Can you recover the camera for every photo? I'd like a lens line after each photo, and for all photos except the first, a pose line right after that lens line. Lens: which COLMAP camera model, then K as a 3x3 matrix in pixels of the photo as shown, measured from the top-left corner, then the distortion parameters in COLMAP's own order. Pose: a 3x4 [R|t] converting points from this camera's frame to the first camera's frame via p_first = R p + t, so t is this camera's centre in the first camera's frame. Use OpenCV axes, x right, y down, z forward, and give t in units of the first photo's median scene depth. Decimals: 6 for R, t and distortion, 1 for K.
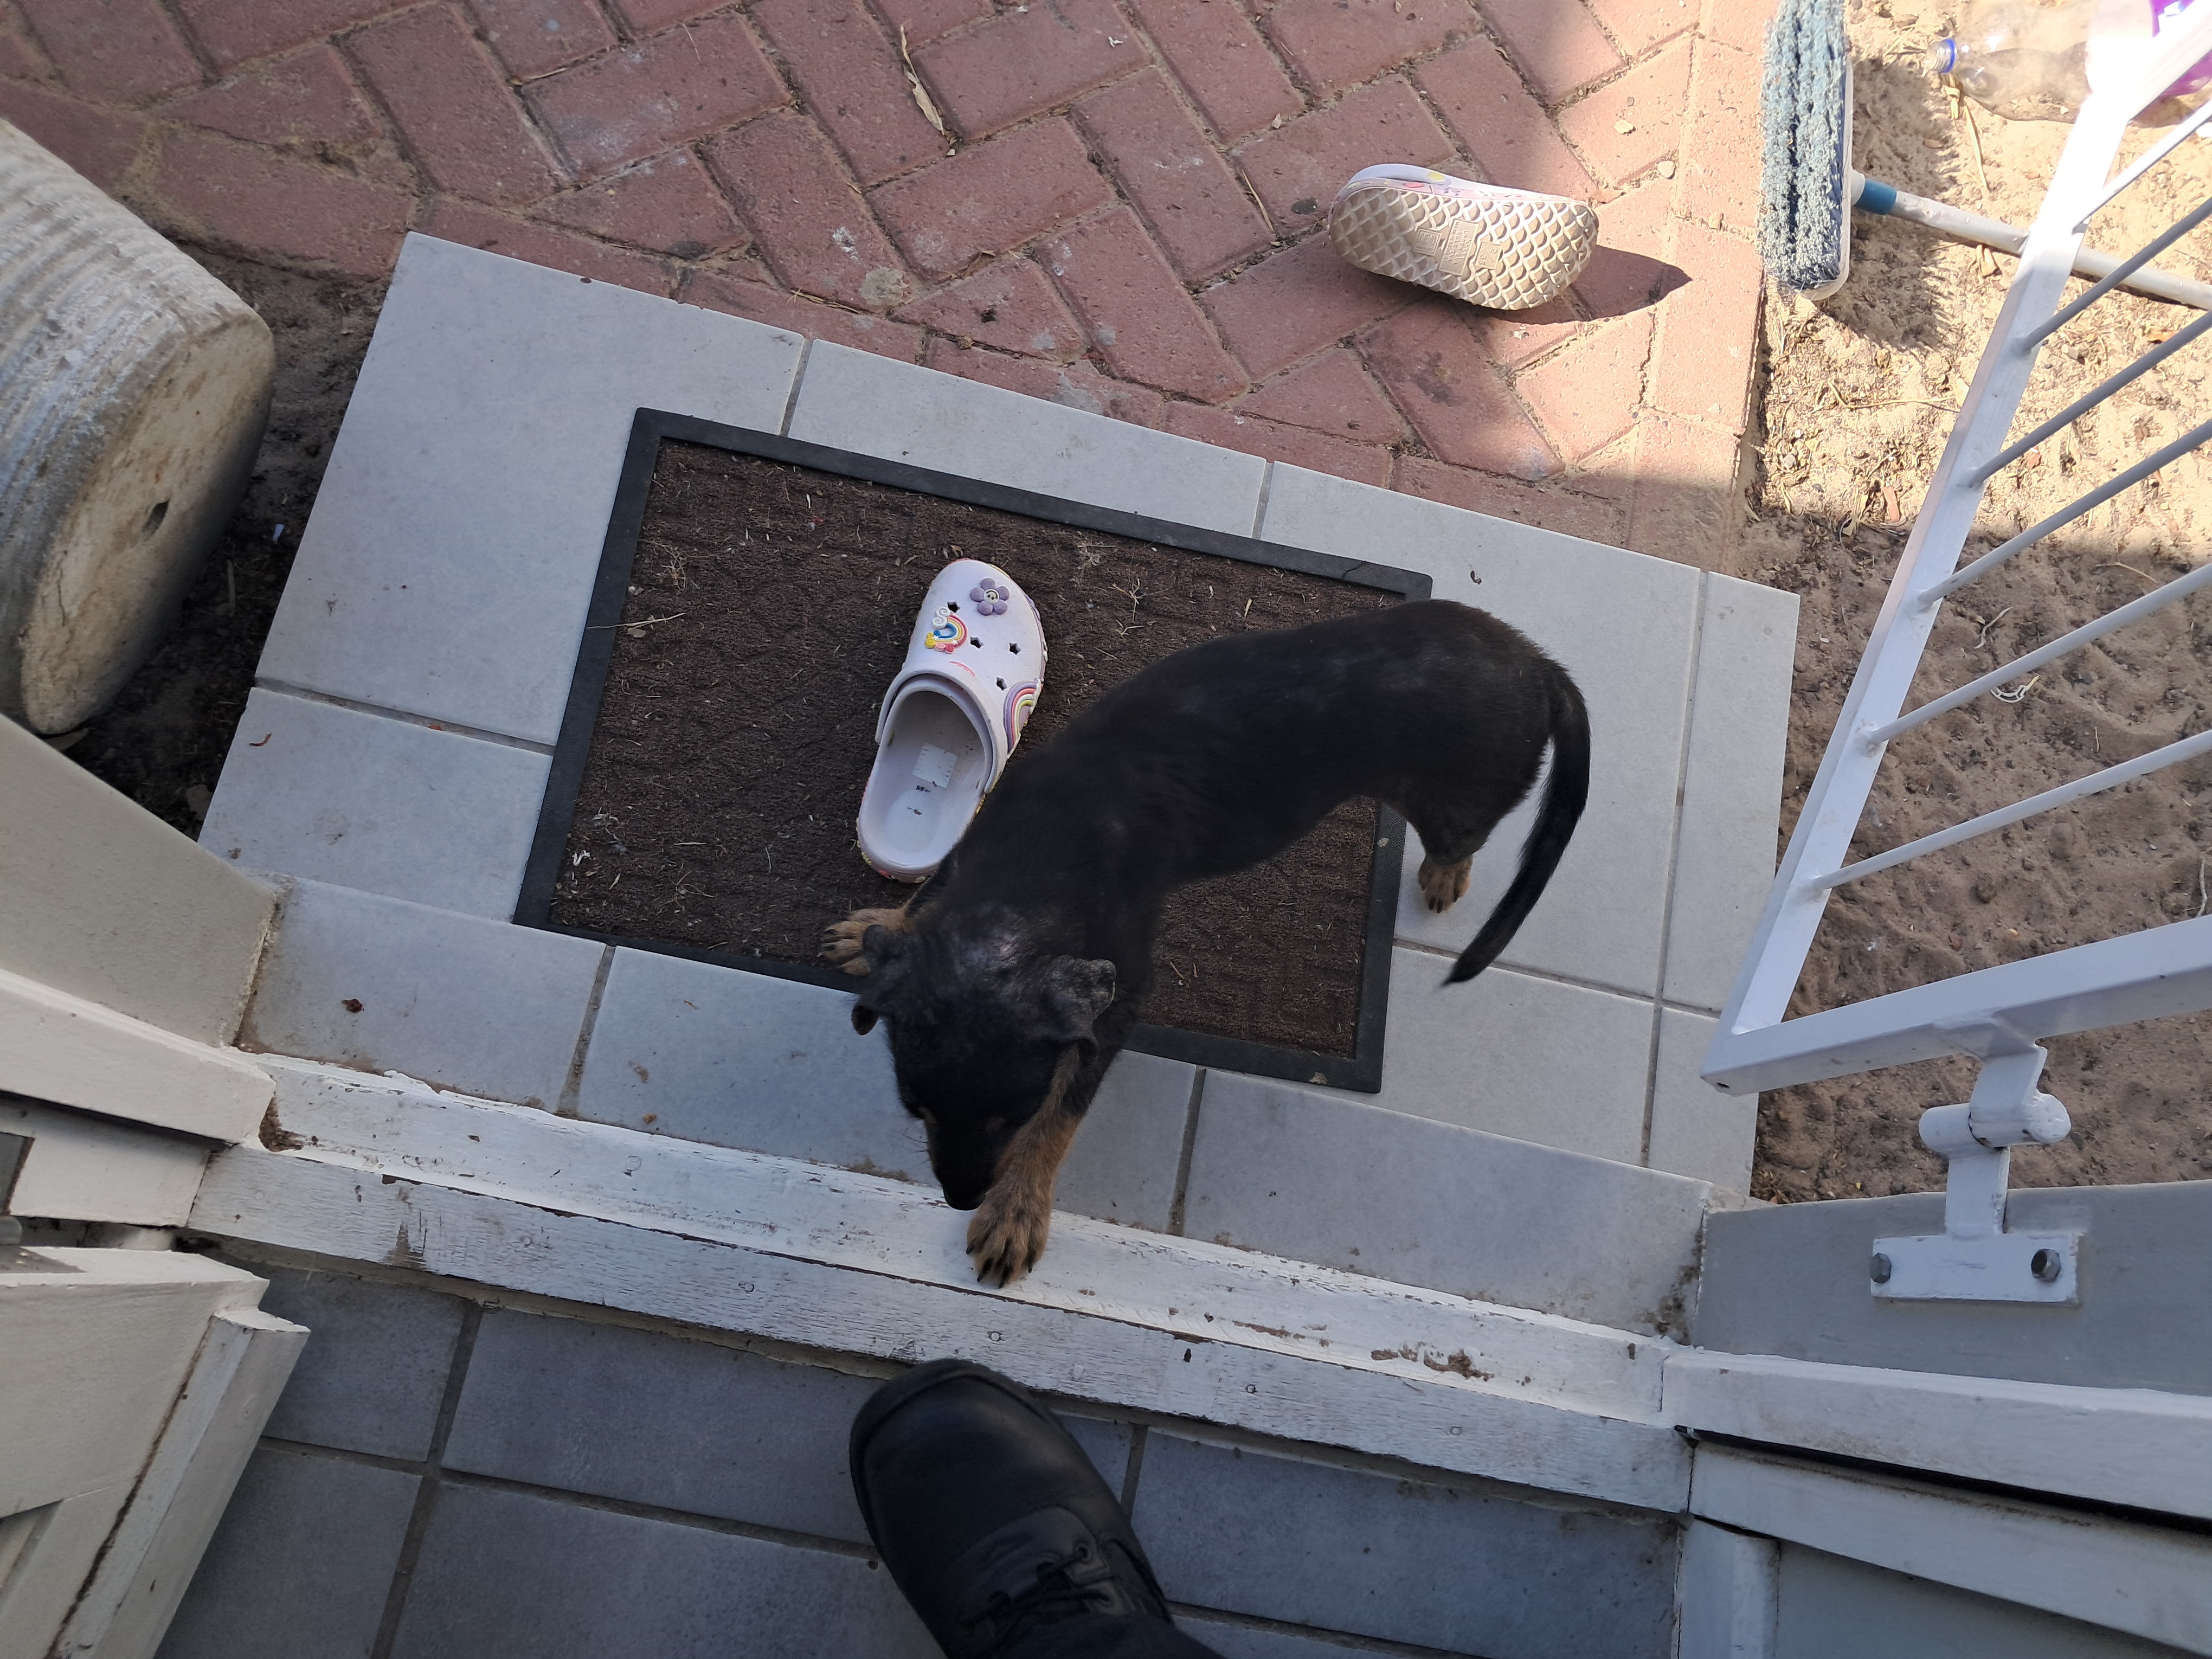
lens RADIAL K [[1726.2, 0, 1106.0], [0, 1726.2, 829.5], [0, 0, 1]] dist [-0.029629, 0.053233]
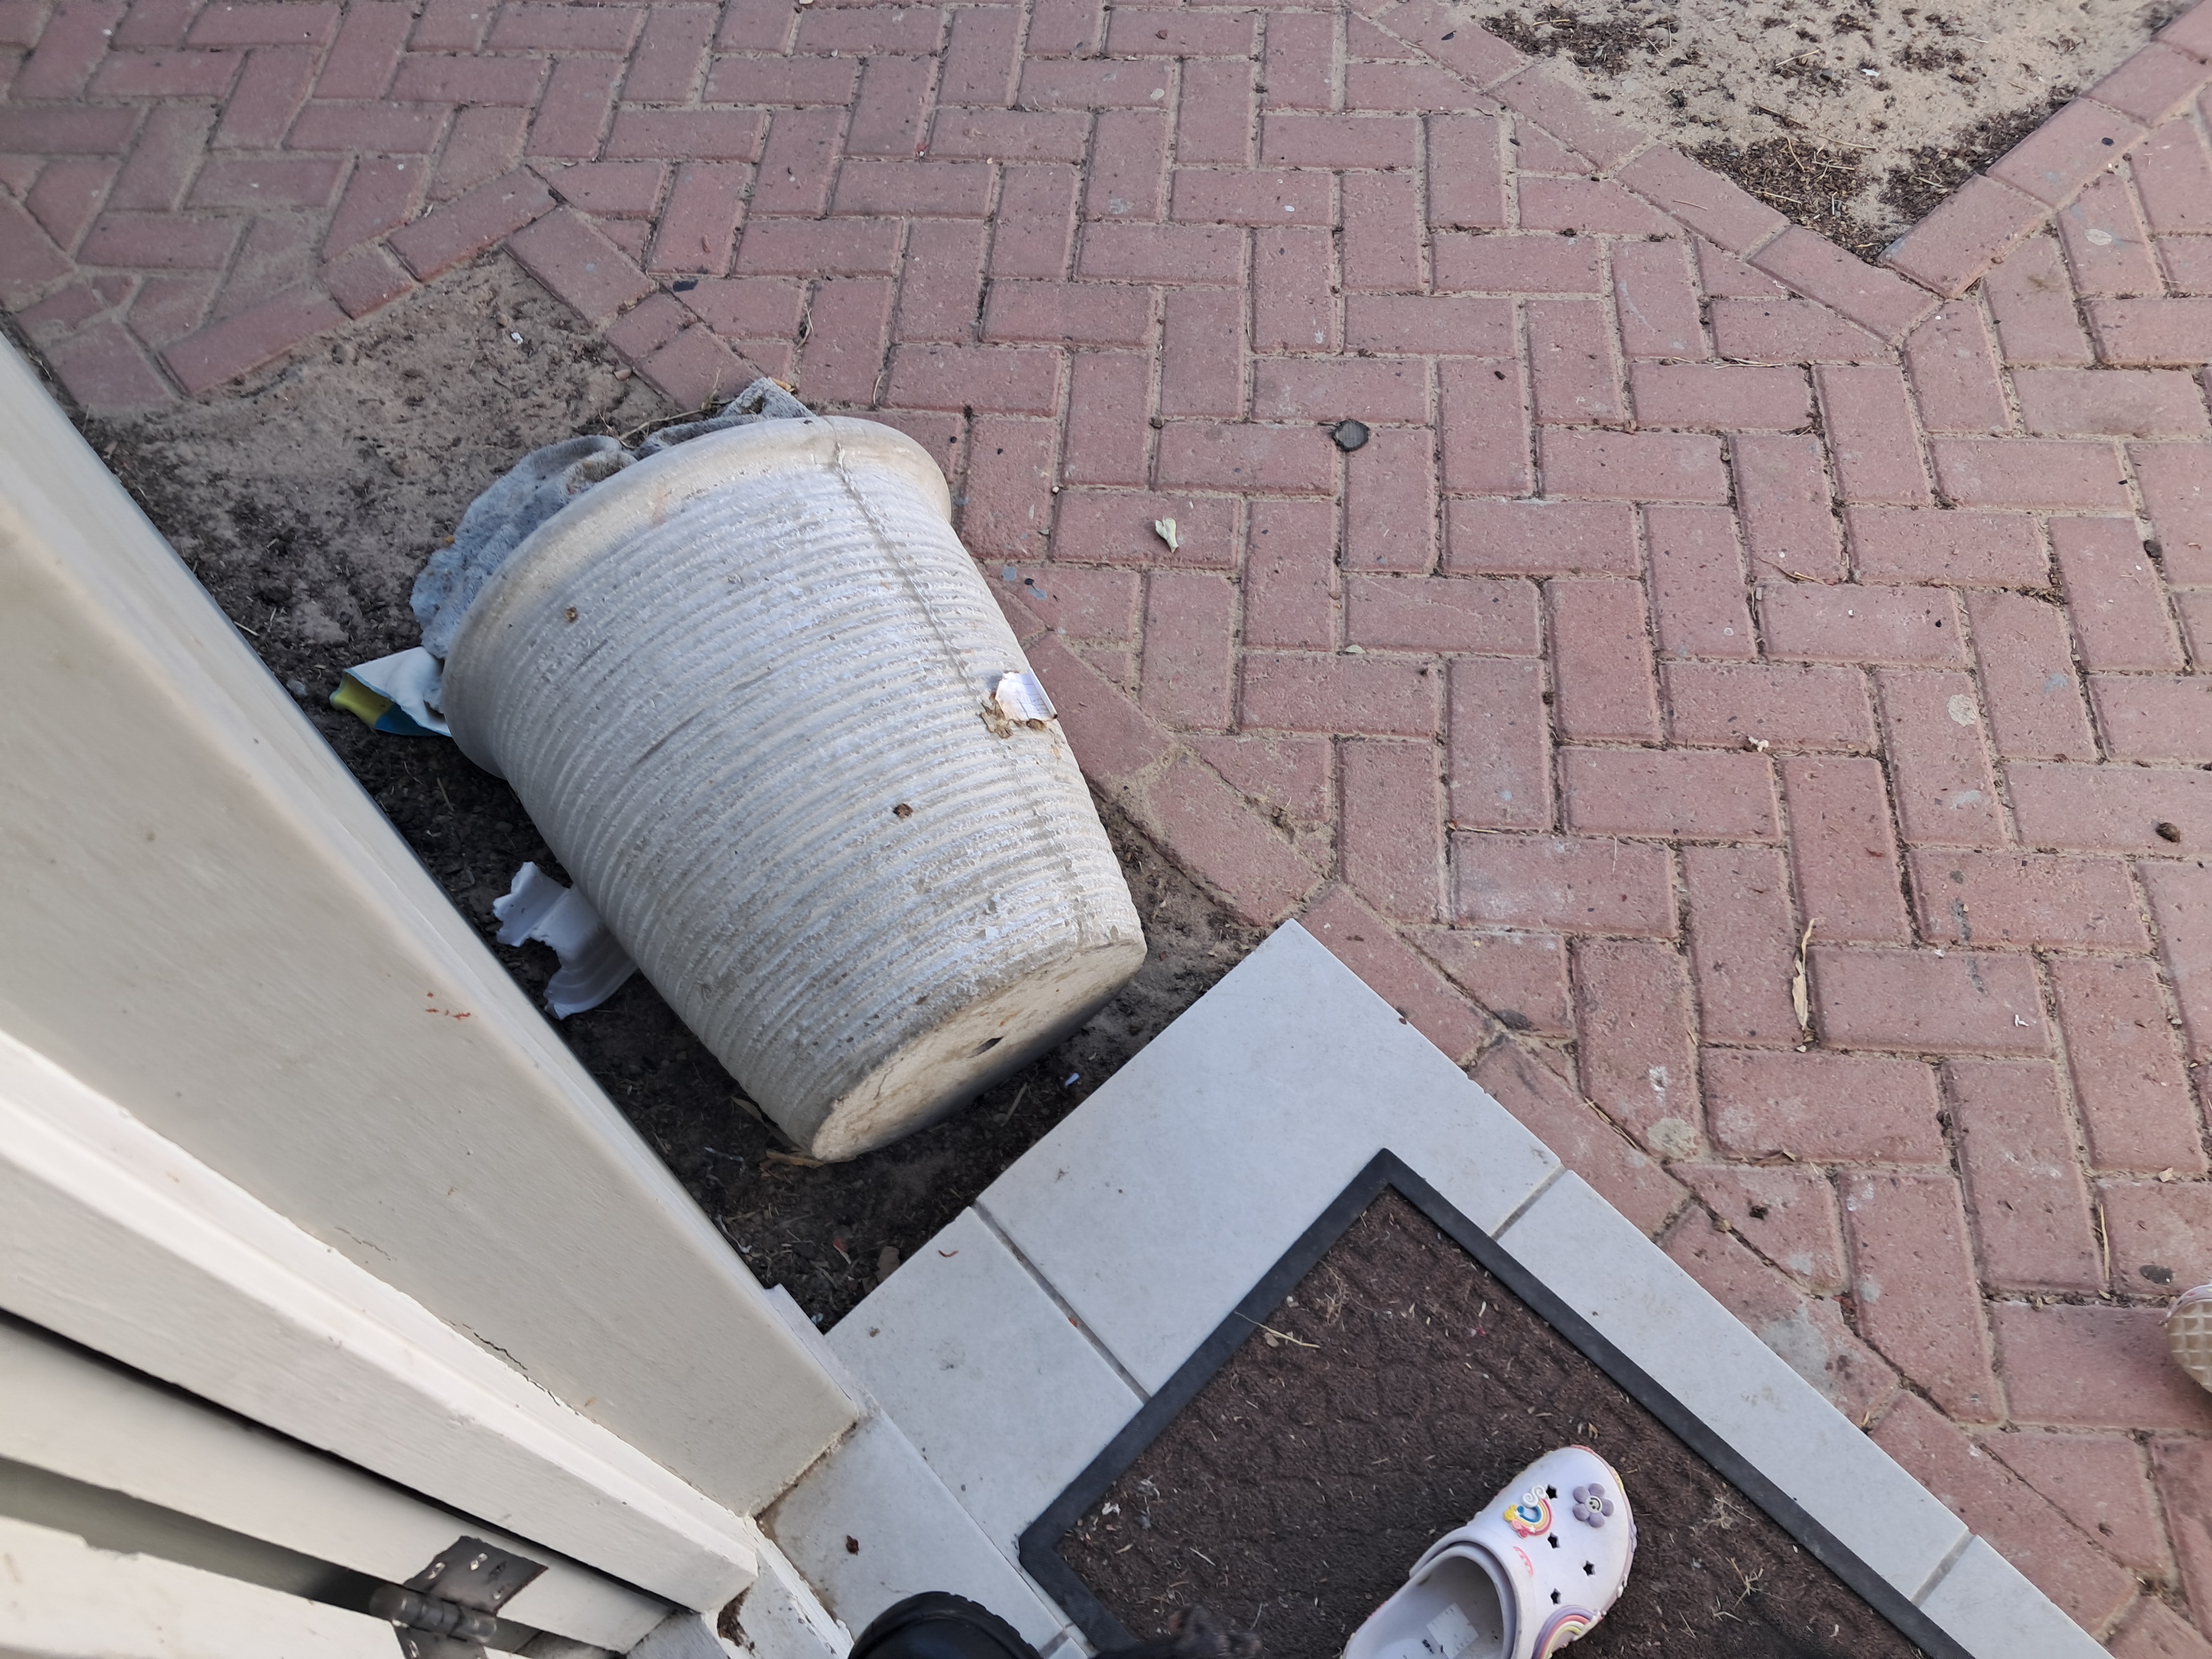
lens RADIAL K [[1748.5, 0, 1106.0], [0, 1748.5, 829.5], [0, 0, 1]] dist [-0.008770, 0.017772]
pose [[0.787071, 0.389219, -0.478568, 0.036651], [-0.529258, 0.824603, -0.199788, -0.098548], [0.316868, 0.410533, 0.855019, -0.073366]]
